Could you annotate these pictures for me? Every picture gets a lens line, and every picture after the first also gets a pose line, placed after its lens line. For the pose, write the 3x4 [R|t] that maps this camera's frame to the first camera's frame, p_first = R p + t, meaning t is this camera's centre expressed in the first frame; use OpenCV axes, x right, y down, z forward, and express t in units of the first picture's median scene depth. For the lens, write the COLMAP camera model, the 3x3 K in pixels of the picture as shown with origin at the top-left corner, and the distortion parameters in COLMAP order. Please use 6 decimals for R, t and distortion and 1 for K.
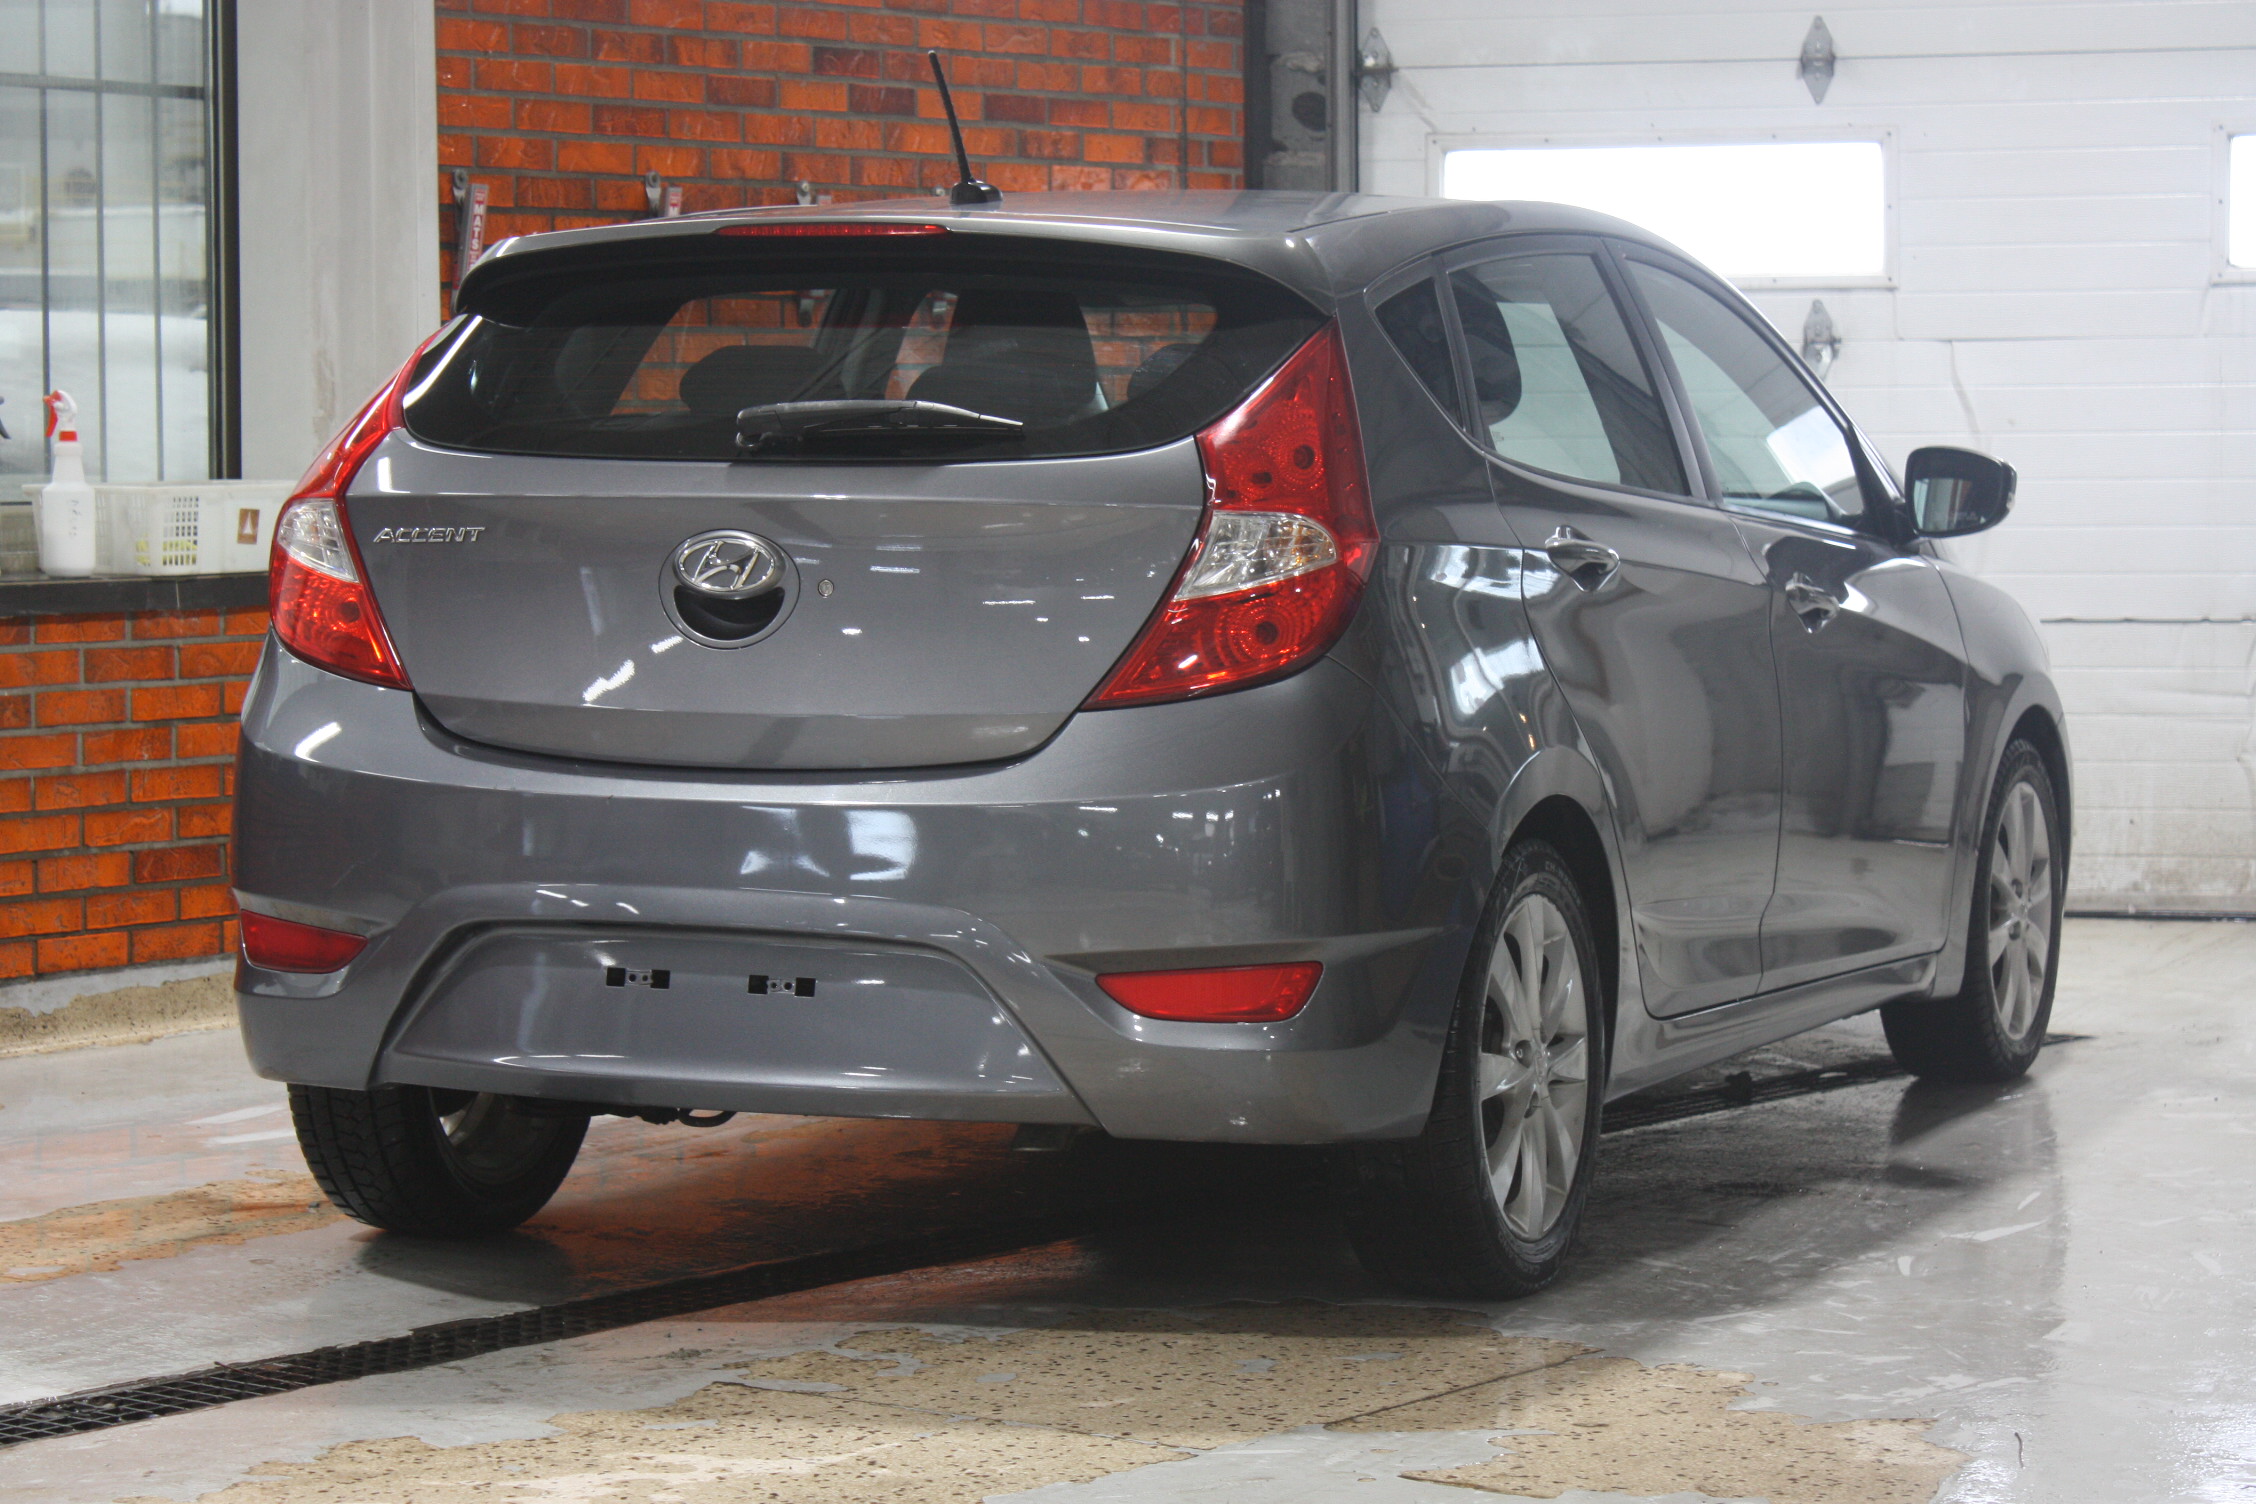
lens RADIAL K [[5526.7, 0, 918.3], [0, 5526.7, 750.4], [0, 0, 1]] dist [0.054166, -0.992767]
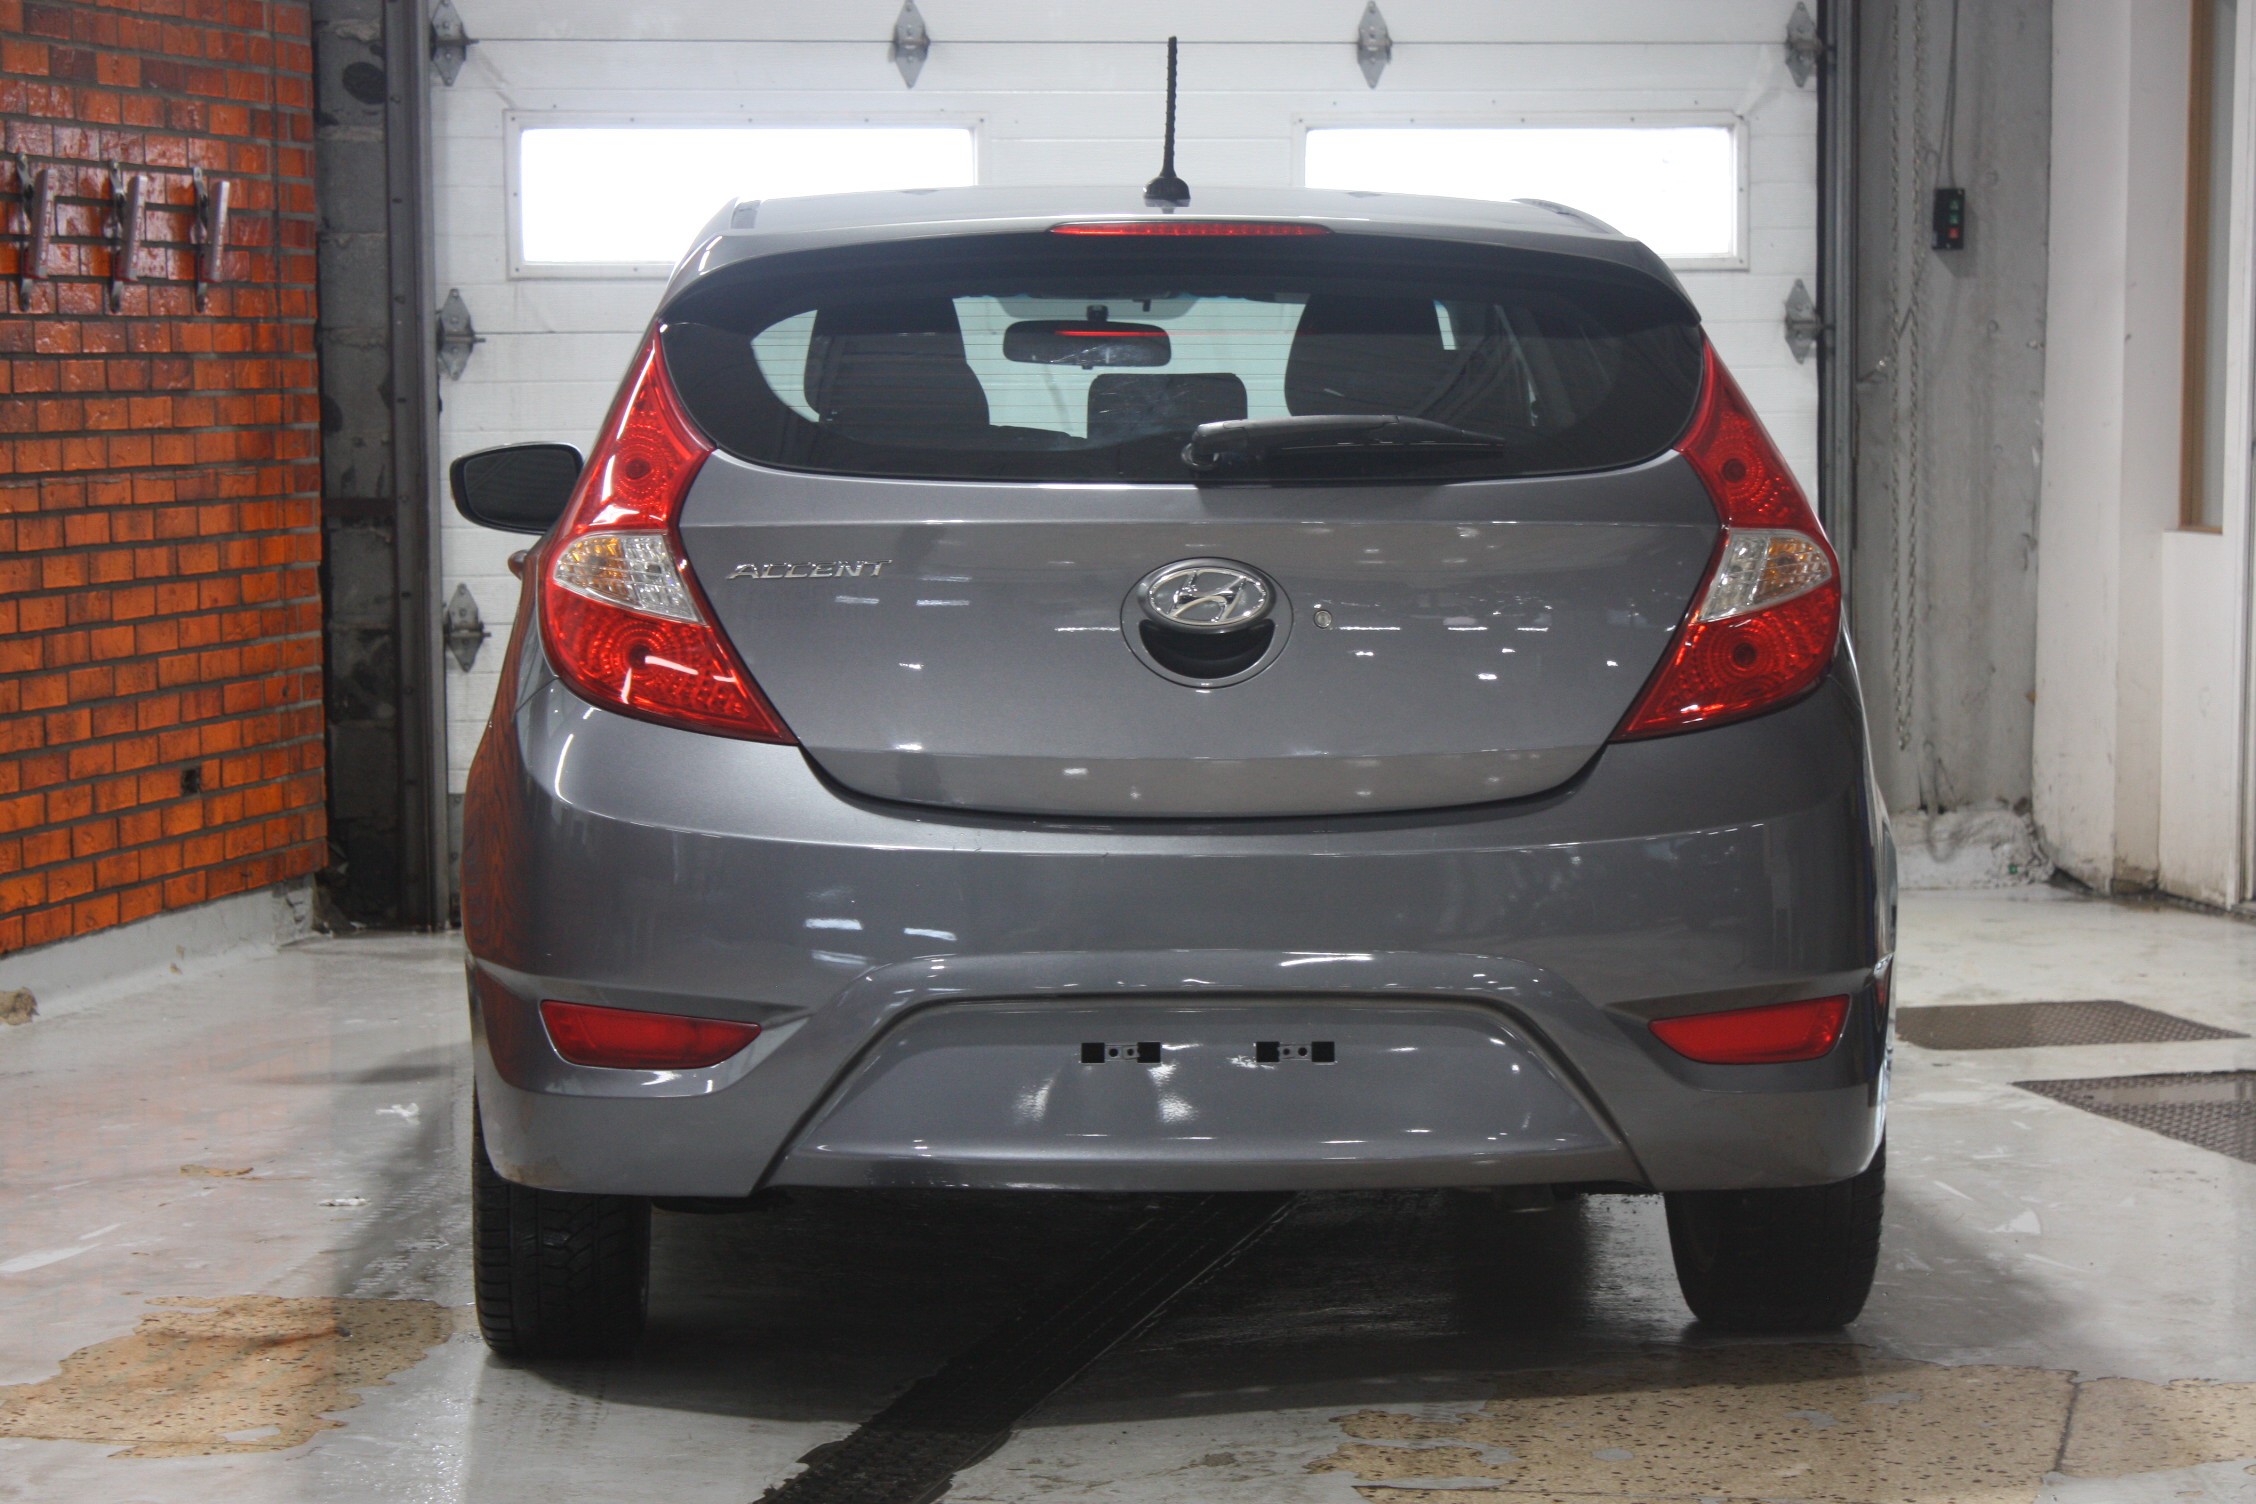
lens RADIAL K [[5682.2, 0, 1128.0], [0, 5682.2, 752.0], [0, 0, 1]] dist [-0.021888, 0.919744]
pose [[0.883452, -0.033380, 0.467330, -0.276128], [0.030999, 0.999438, 0.012785, -0.011545], [-0.467494, 0.003191, 0.883990, 0.096911]]
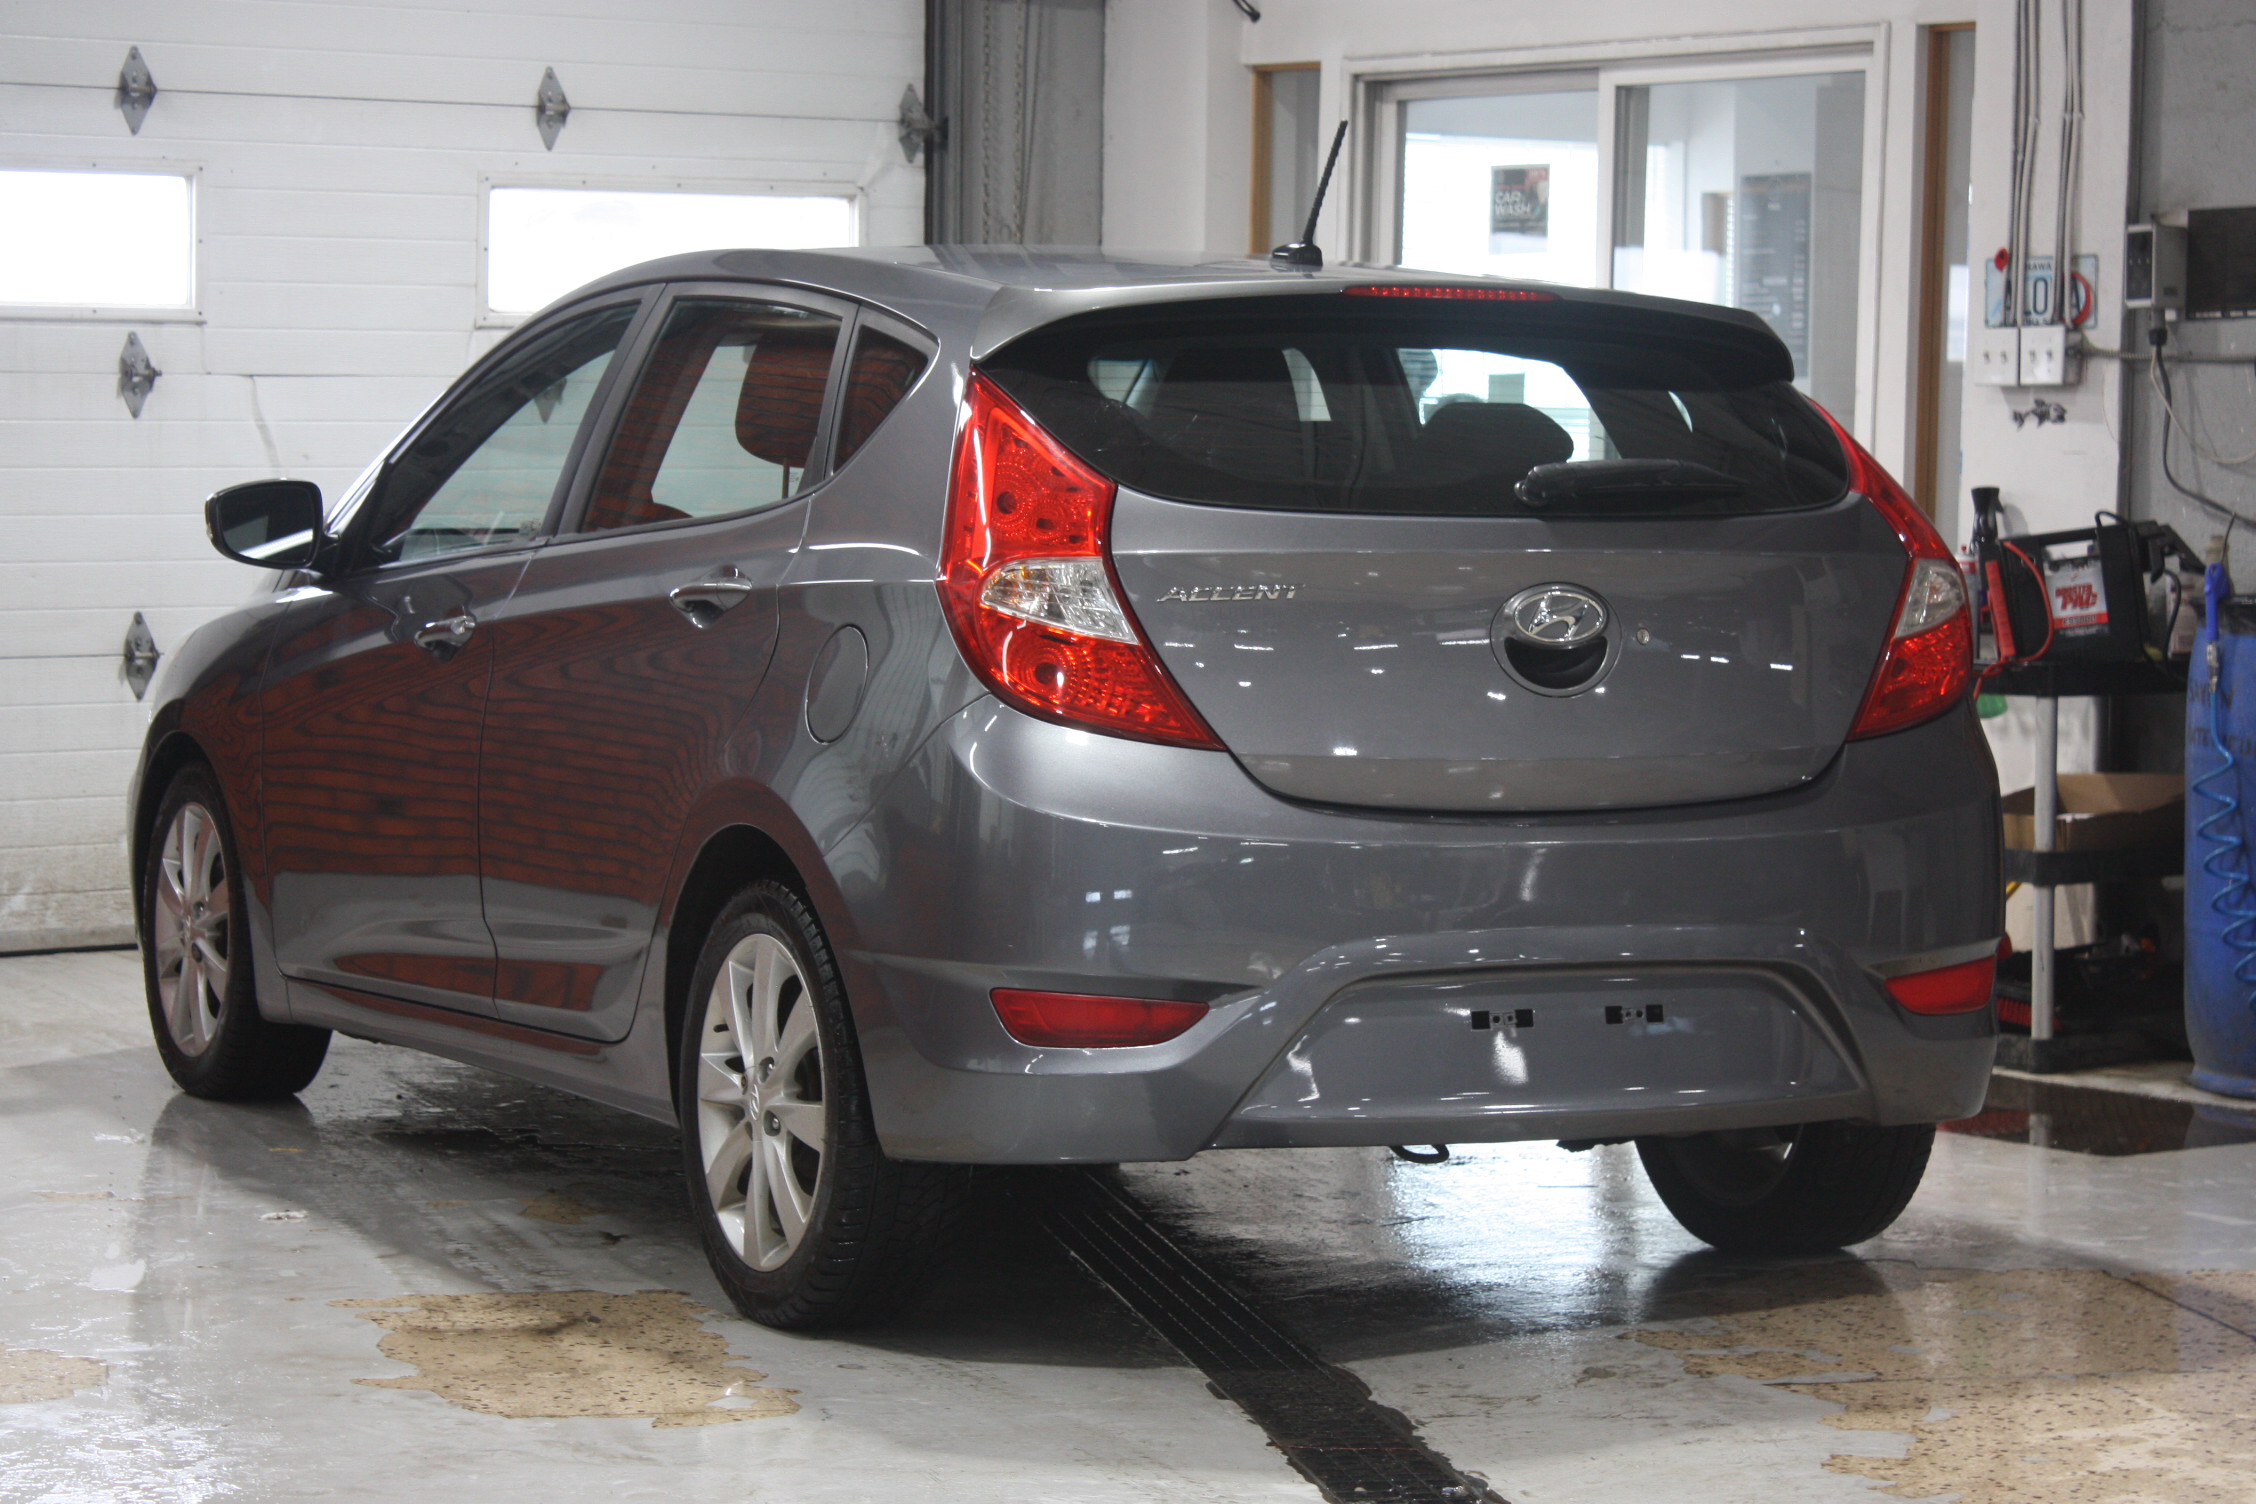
lens RADIAL K [[5682.2, 0, 1128.0], [0, 5682.2, 752.0], [0, 0, 1]] dist [-0.021888, 0.919744]
pose [[0.634000, -0.033549, 0.772605, -0.518820], [0.034446, 0.999292, 0.015126, -0.015375], [-0.772566, 0.017023, 0.634706, 0.215488]]
